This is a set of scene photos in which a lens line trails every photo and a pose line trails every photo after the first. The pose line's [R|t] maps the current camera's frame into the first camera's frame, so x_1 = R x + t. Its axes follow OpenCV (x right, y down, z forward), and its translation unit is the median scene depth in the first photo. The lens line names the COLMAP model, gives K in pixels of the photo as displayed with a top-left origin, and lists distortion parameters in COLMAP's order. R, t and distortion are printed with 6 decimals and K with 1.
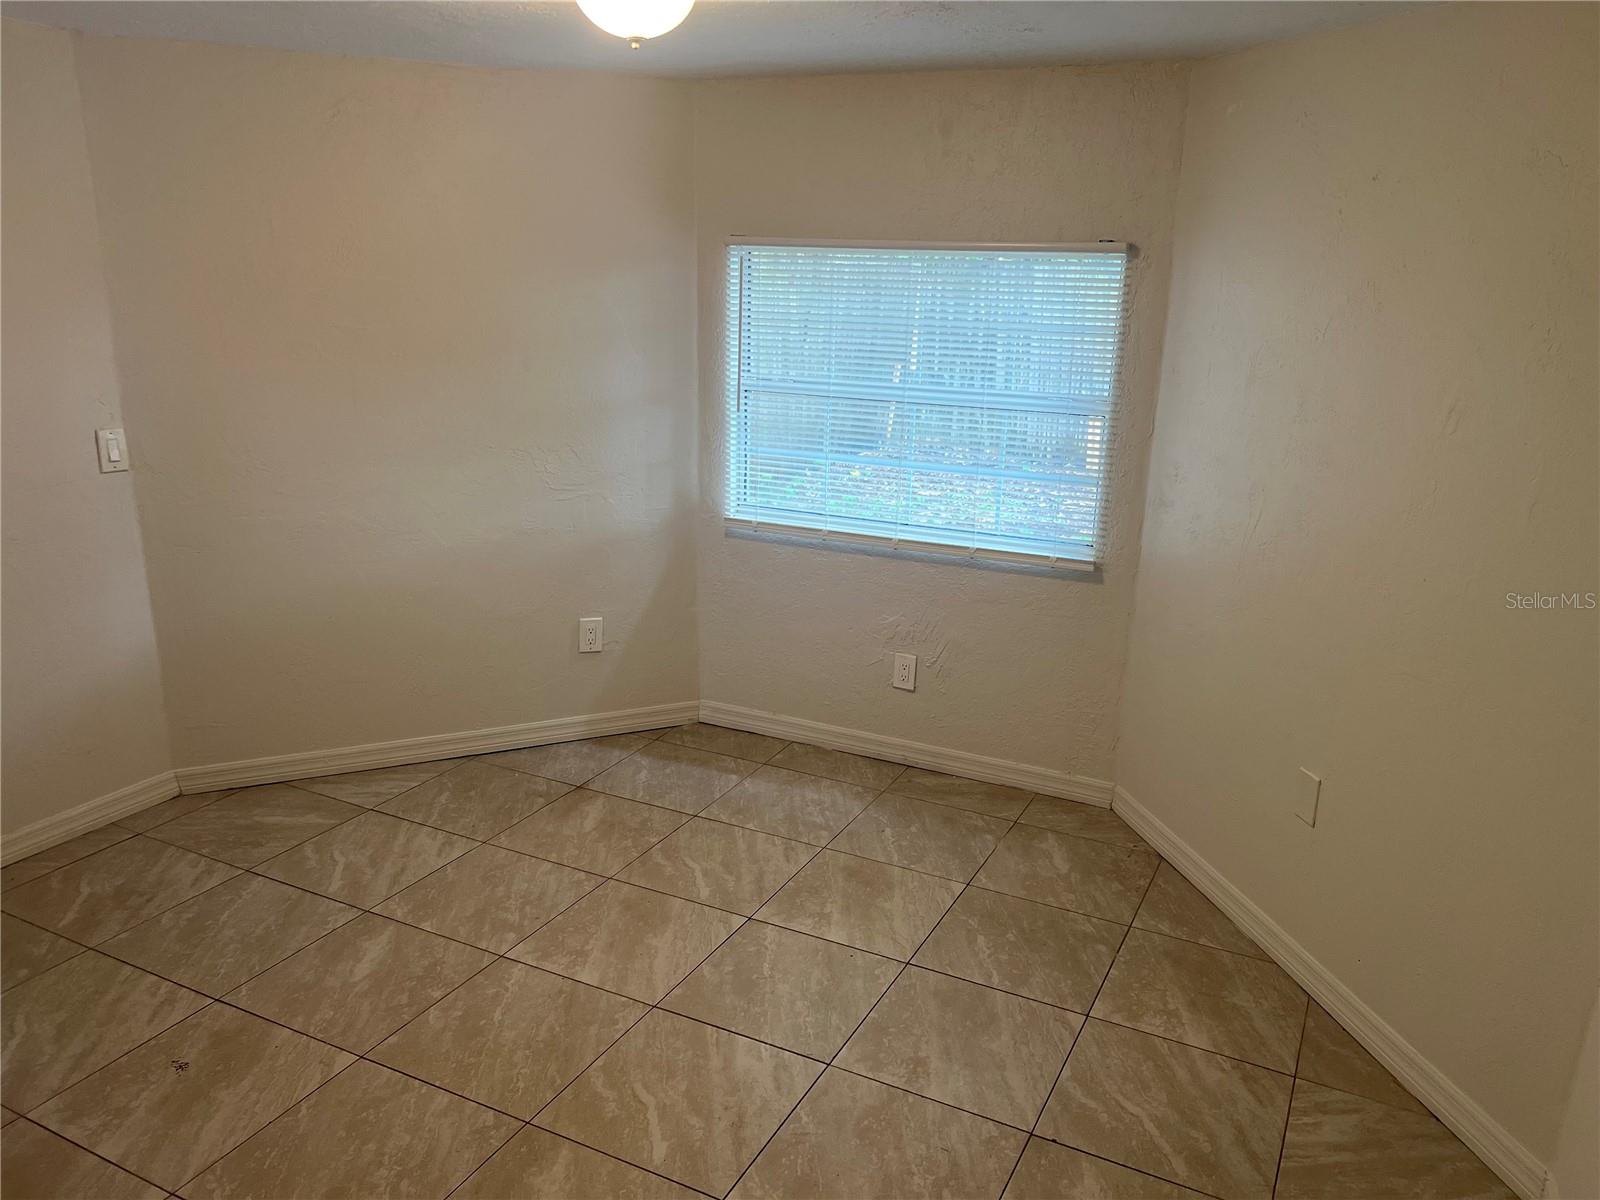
lens RADIAL K [[1210.8, 0, 798.6], [0, 1210.8, 597.1], [0, 0, 1]] dist [0.013569, 0.004162]
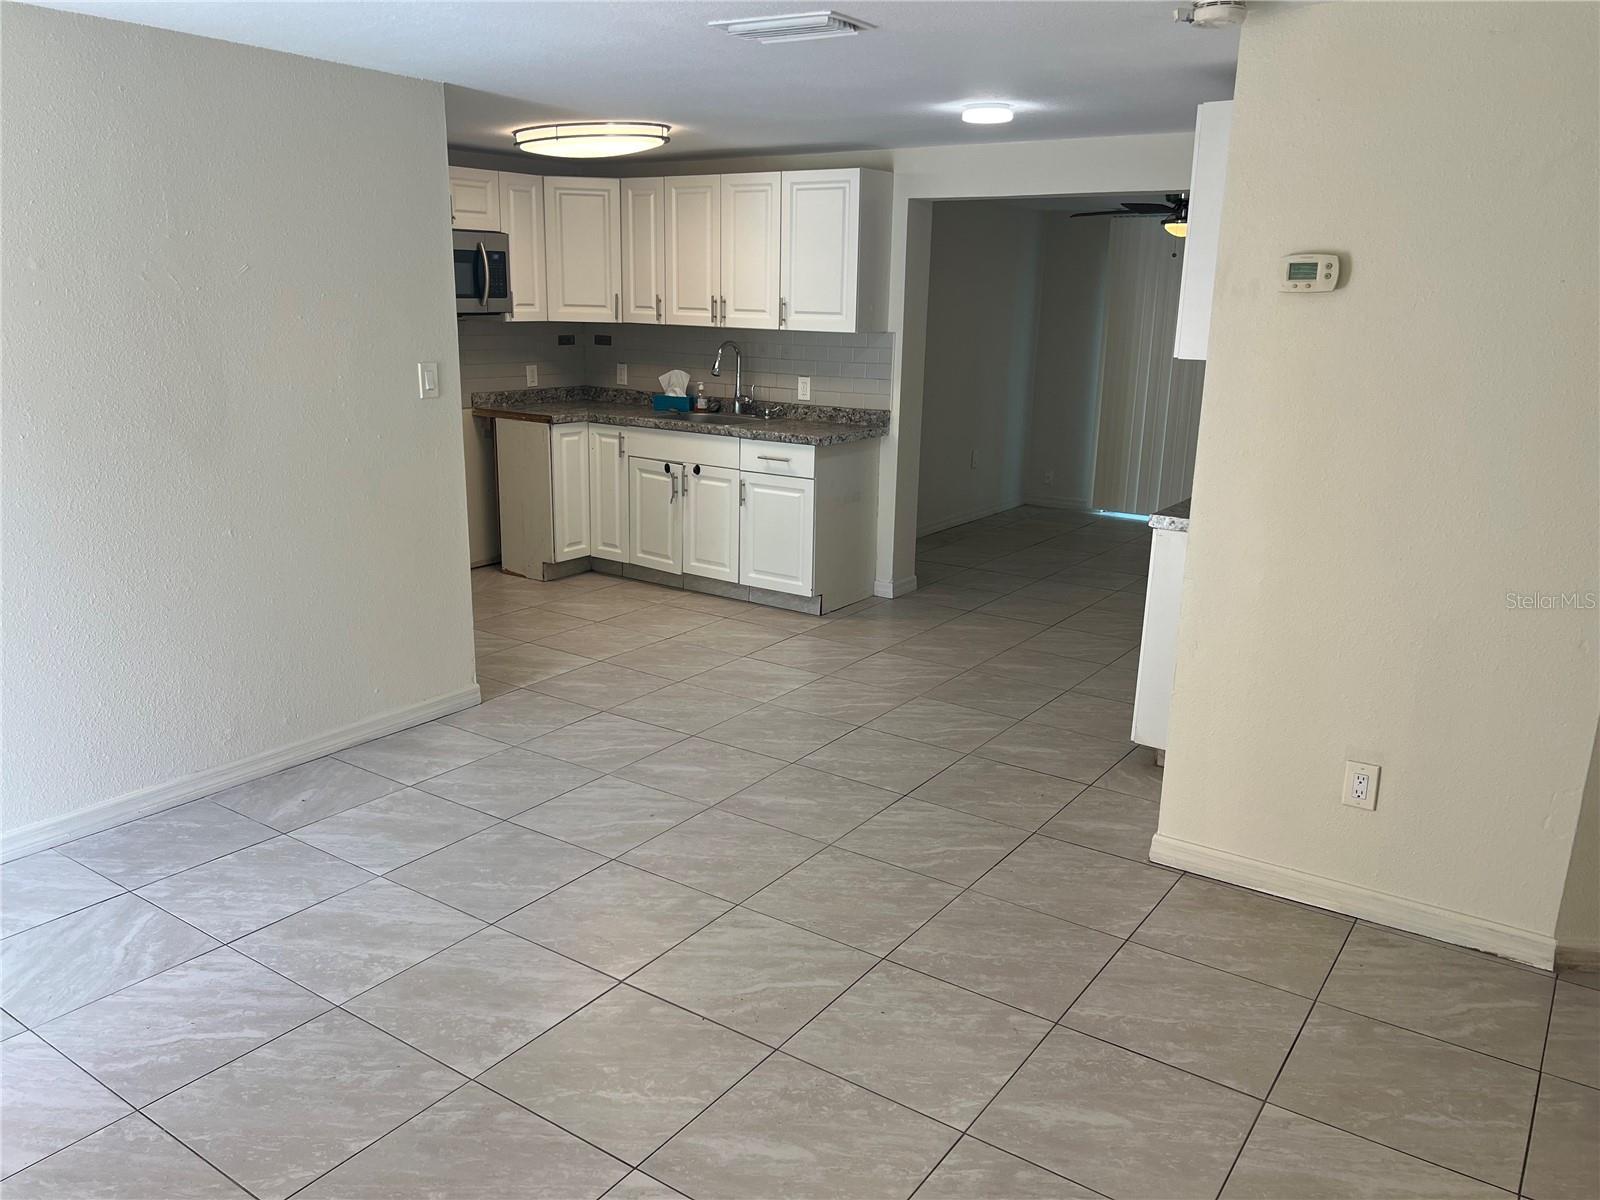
lens RADIAL K [[1210.8, 0, 798.6], [0, 1210.8, 598.5], [0, 0, 1]] dist [0.013569, 0.004162]
pose [[0.137564, -0.265865, 0.954145, -1.750152], [0.225814, 0.946353, 0.231137, -0.213422], [-0.964409, 0.183663, 0.190220, 0.593302]]
